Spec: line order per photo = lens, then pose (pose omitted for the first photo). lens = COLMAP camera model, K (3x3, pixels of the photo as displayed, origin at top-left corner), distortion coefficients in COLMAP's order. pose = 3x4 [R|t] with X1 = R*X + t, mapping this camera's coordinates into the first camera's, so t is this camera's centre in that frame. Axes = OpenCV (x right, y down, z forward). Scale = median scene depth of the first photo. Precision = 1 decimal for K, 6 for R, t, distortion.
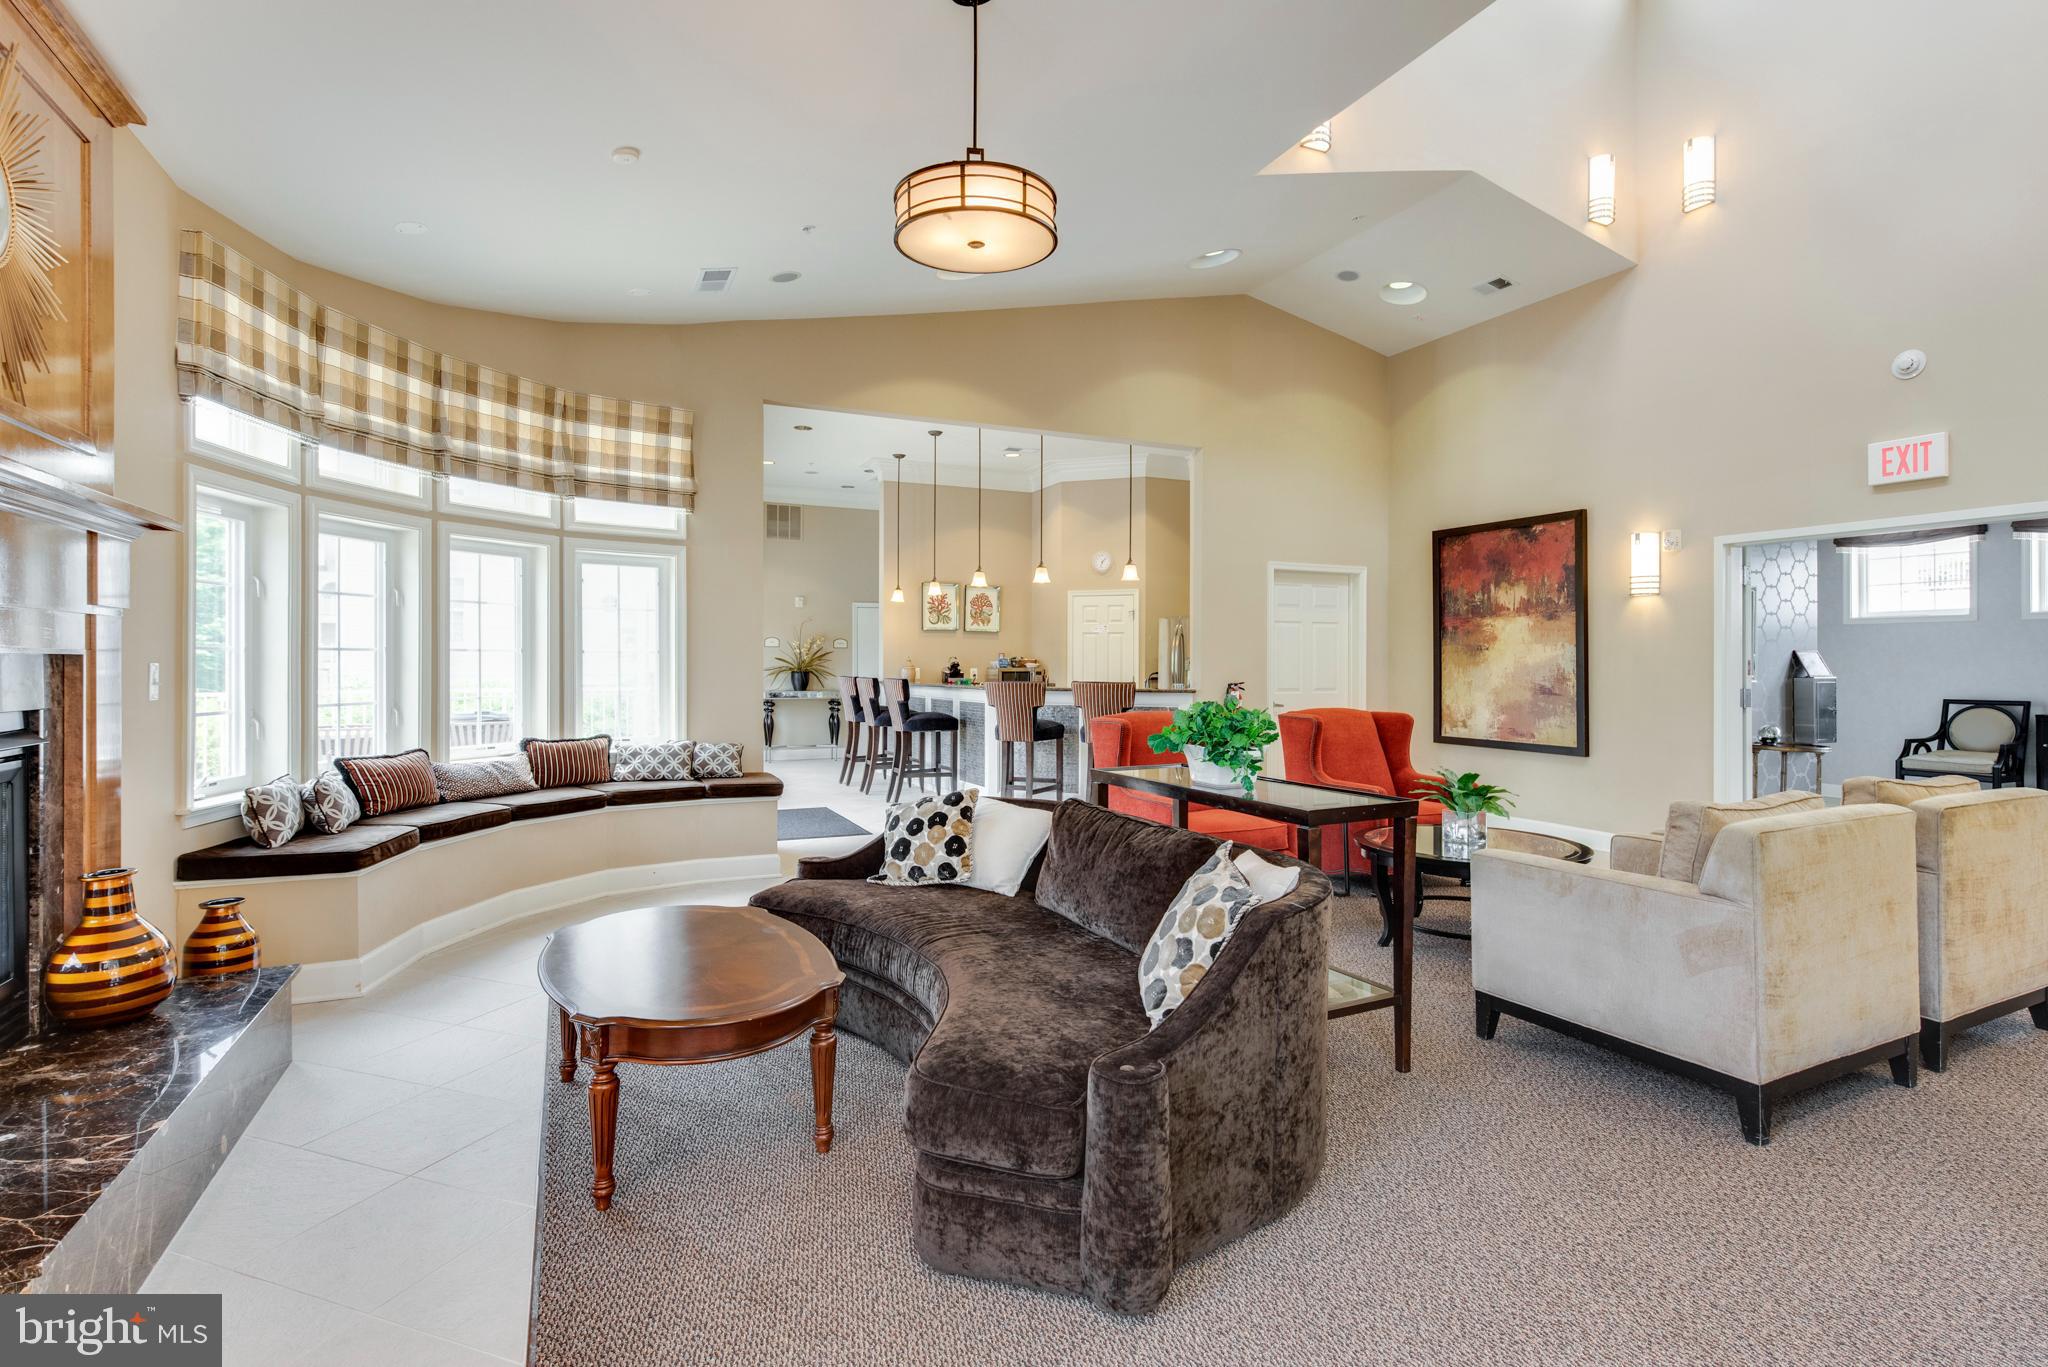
lens RADIAL K [[995.9, 0, 1023.7], [0, 995.9, 667.2], [0, 0, 1]] dist [0.004804, -0.000159]
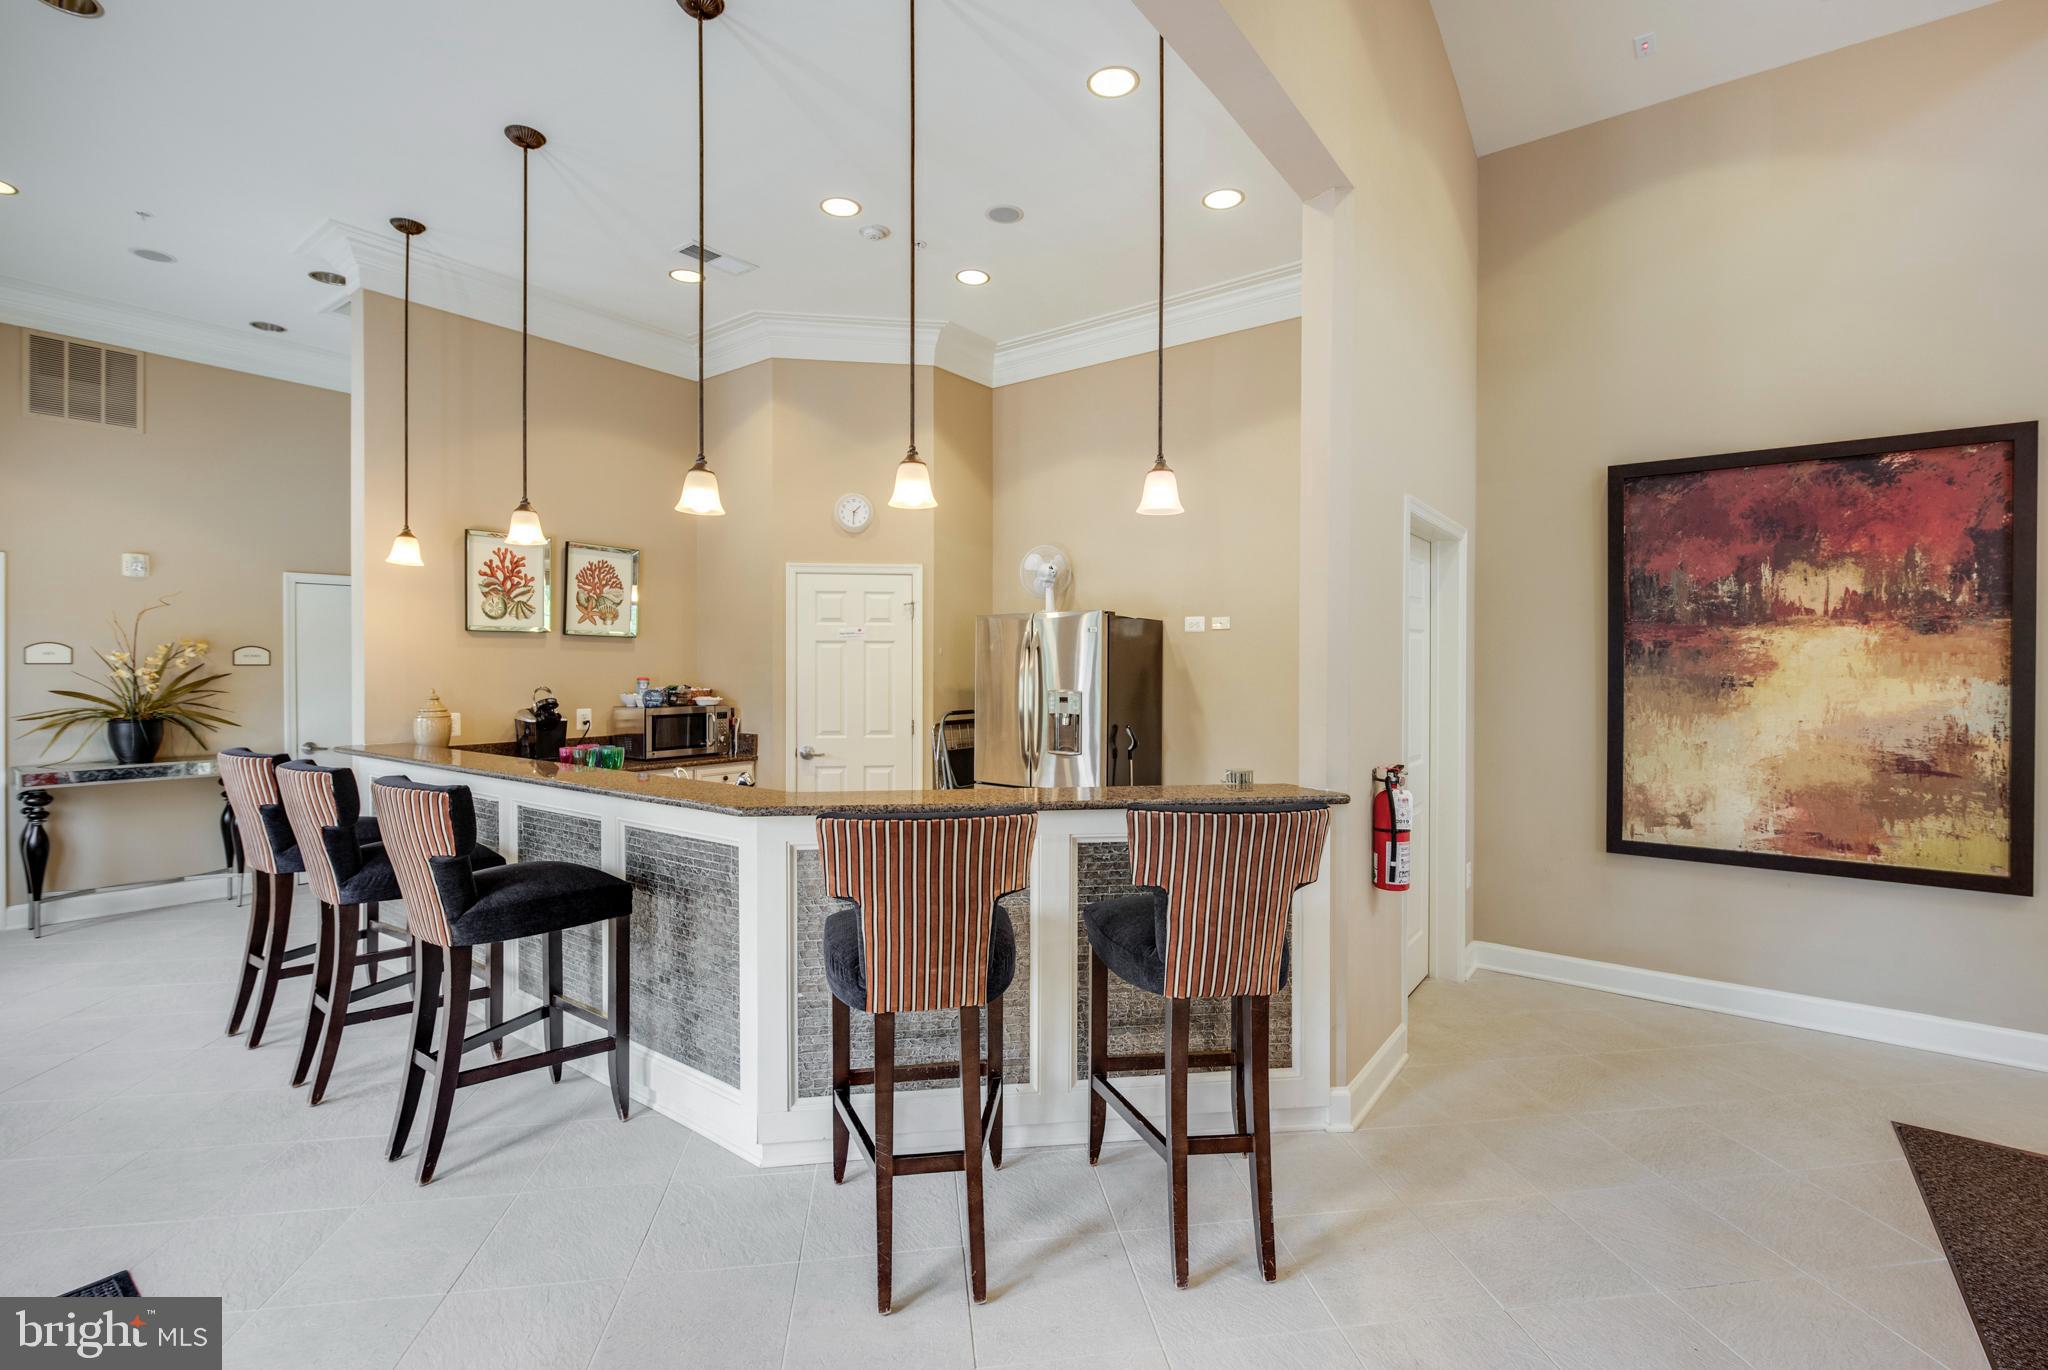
lens RADIAL K [[903.6, 0, 1031.0], [0, 903.6, 670.6], [0, 0, 1]] dist [-0.002812, -0.000491]
pose [[0.876186, -0.006300, 0.481932, -0.107208], [0.004435, 0.999978, 0.005008, -0.028766], [-0.481953, -0.002251, 0.876194, 0.727450]]
